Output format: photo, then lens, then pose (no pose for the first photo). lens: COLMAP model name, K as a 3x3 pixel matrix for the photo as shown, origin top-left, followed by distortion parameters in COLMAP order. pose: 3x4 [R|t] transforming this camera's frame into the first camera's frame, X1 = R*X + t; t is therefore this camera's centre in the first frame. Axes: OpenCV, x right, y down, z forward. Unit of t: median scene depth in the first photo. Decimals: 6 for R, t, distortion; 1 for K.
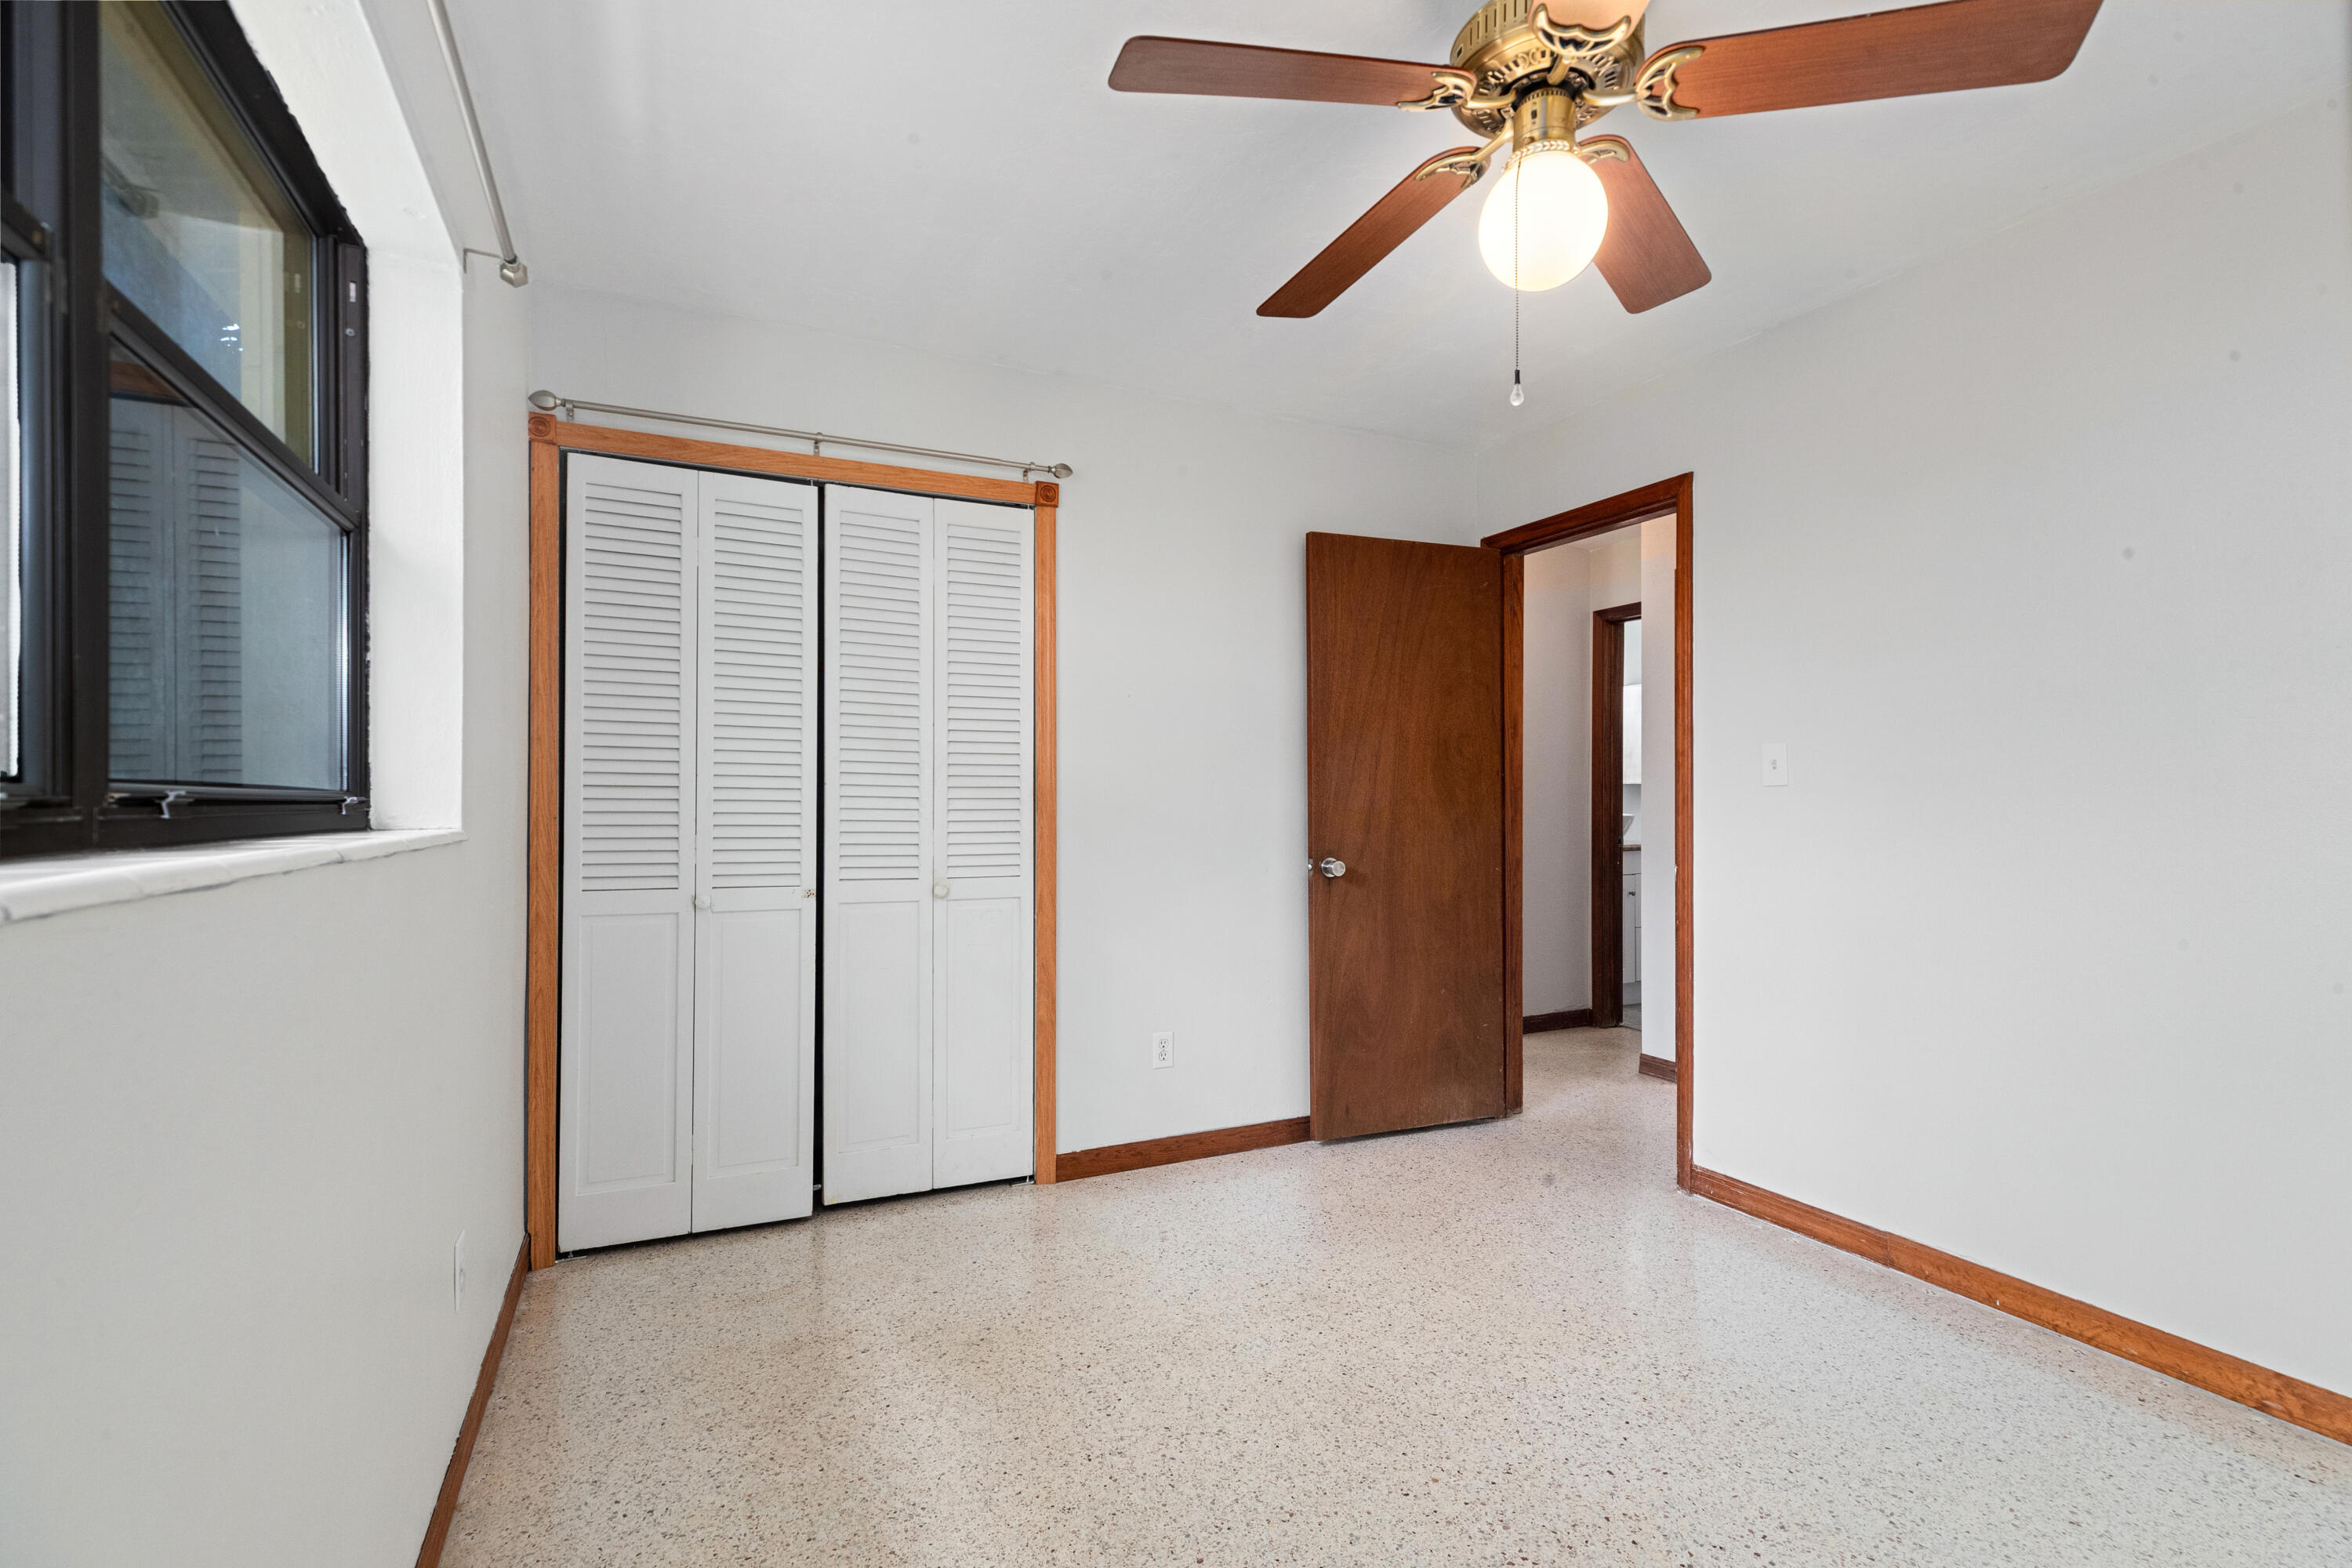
lens RADIAL K [[1072.8, 0, 1179.6], [0, 1072.8, 800.1], [0, 0, 1]] dist [-0.000555, 0.000071]
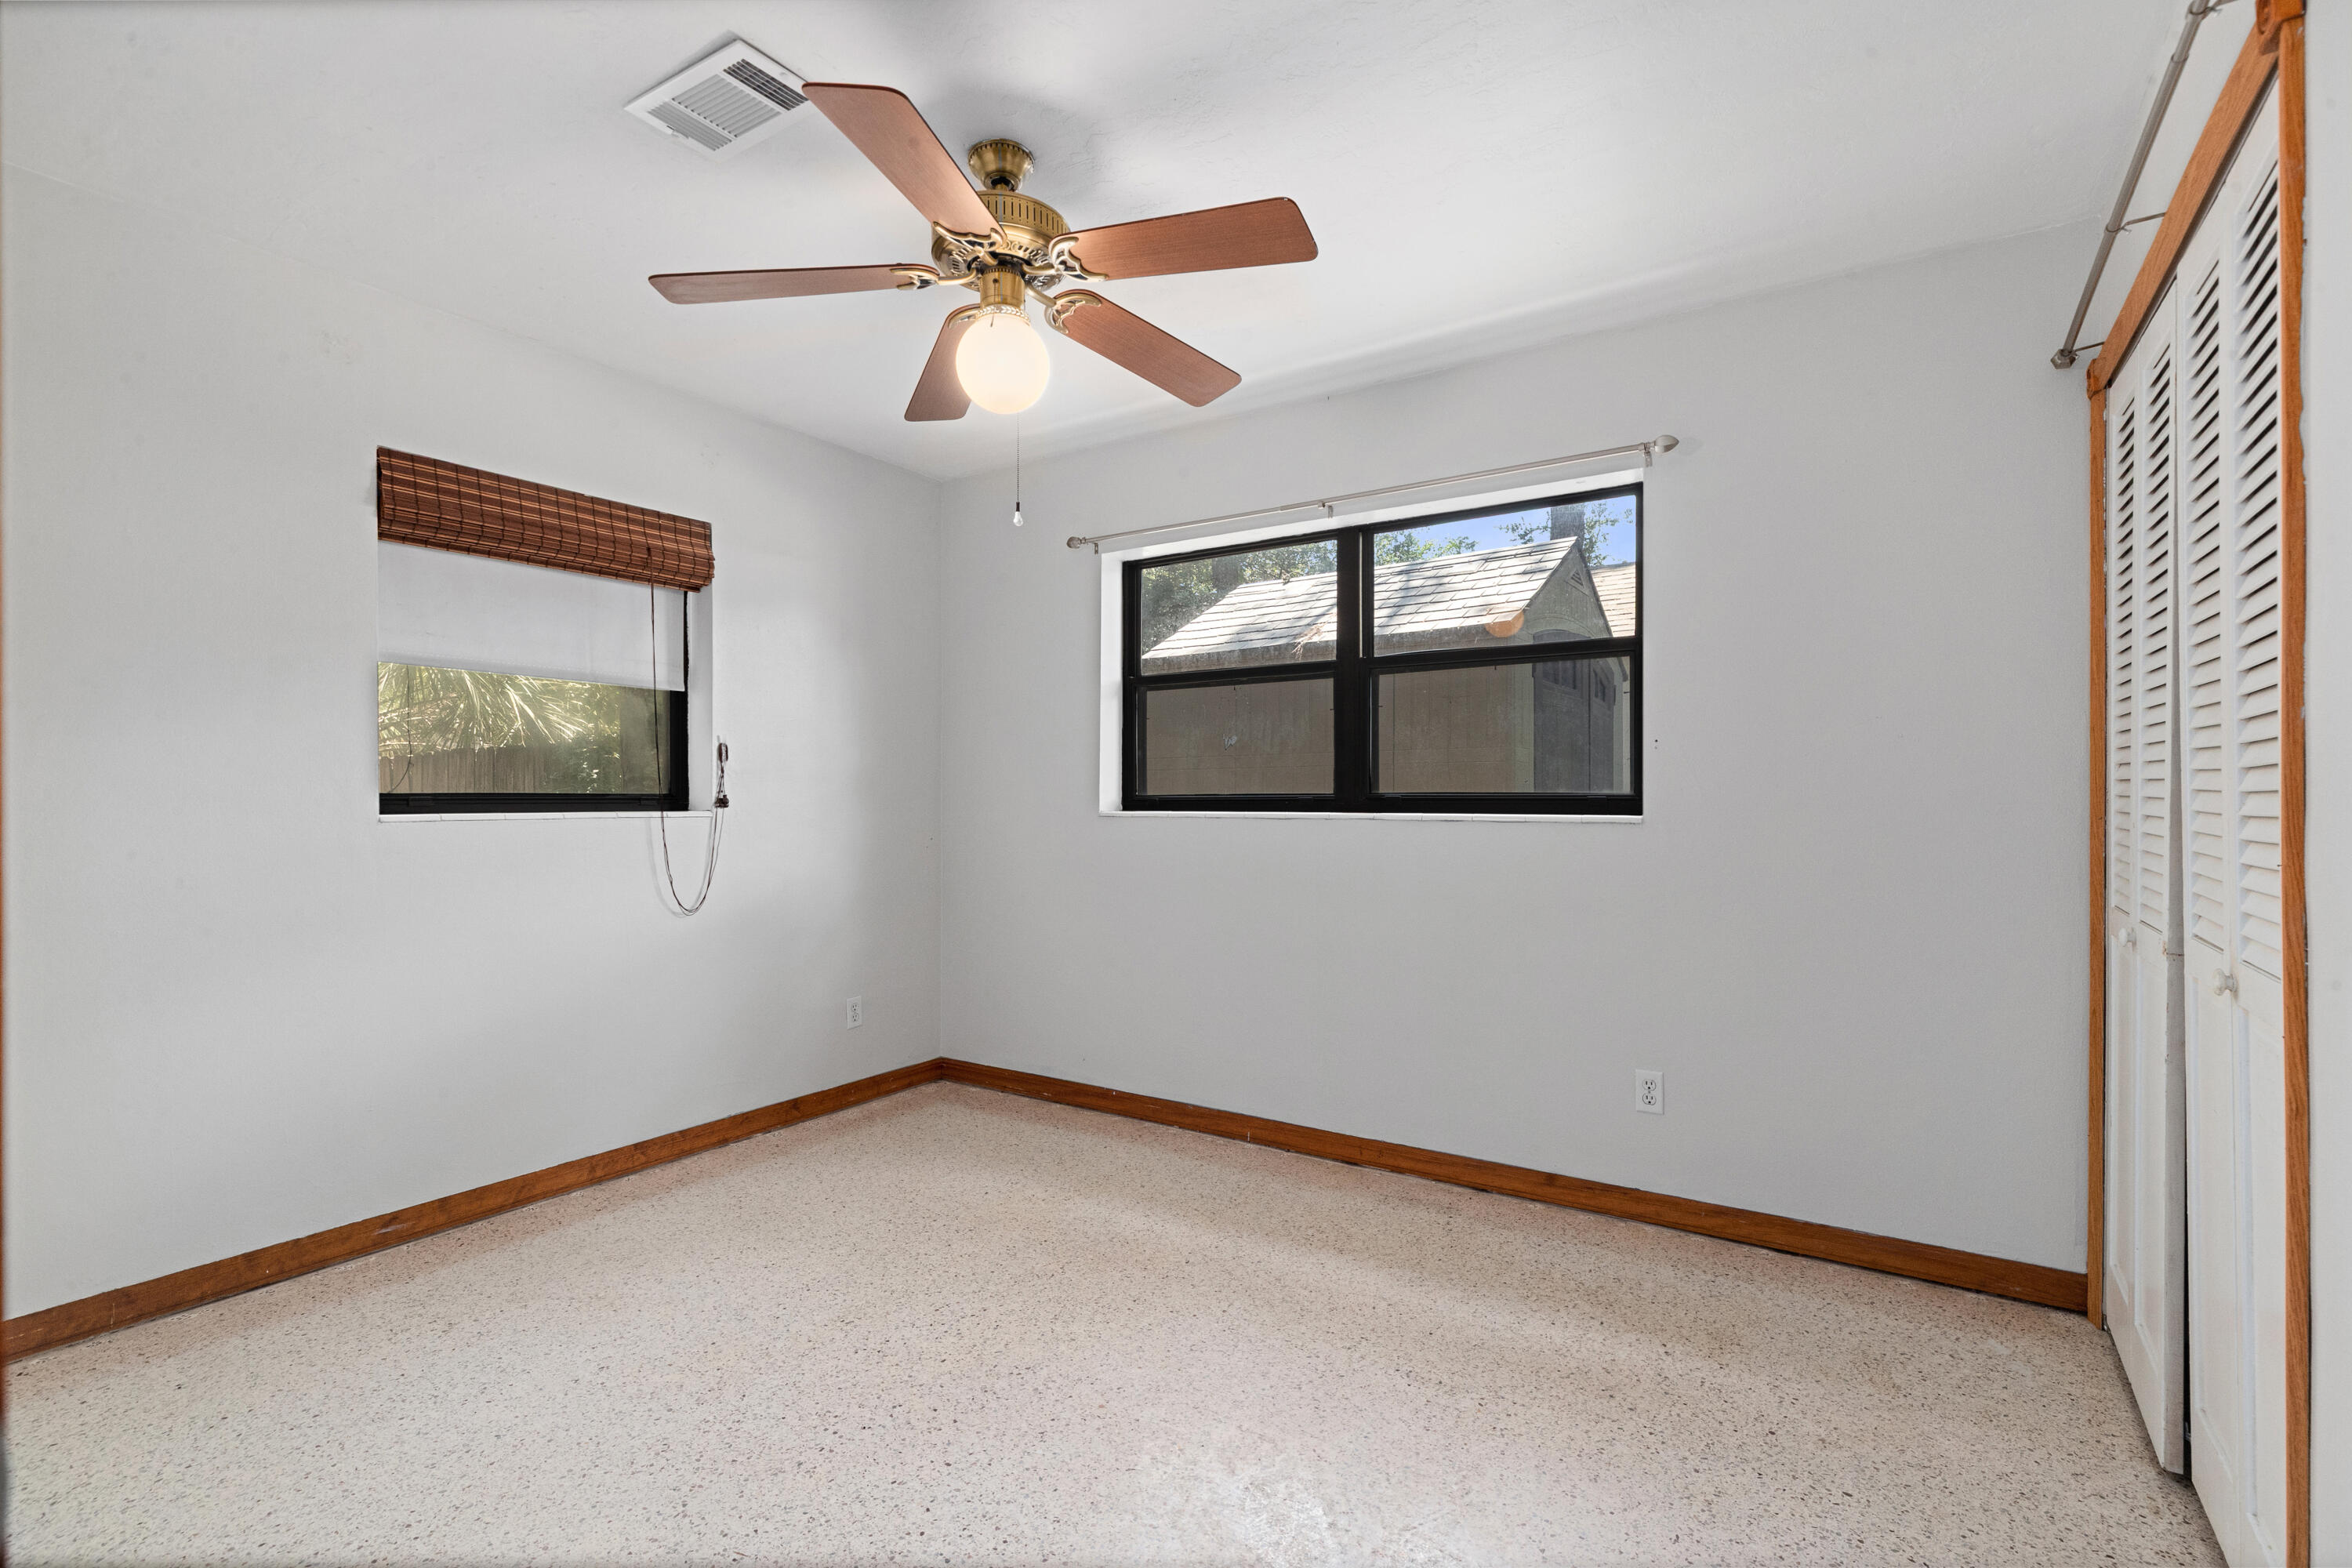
lens RADIAL K [[1072.8, 0, 1180.7], [0, 1072.8, 788.5], [0, 0, 1]] dist [-0.000555, 0.000071]
pose [[-0.861192, -0.003352, -0.508269, 0.690054], [0.000102, 0.999977, -0.006767, -0.000399], [0.508280, -0.005880, -0.861172, 1.879465]]
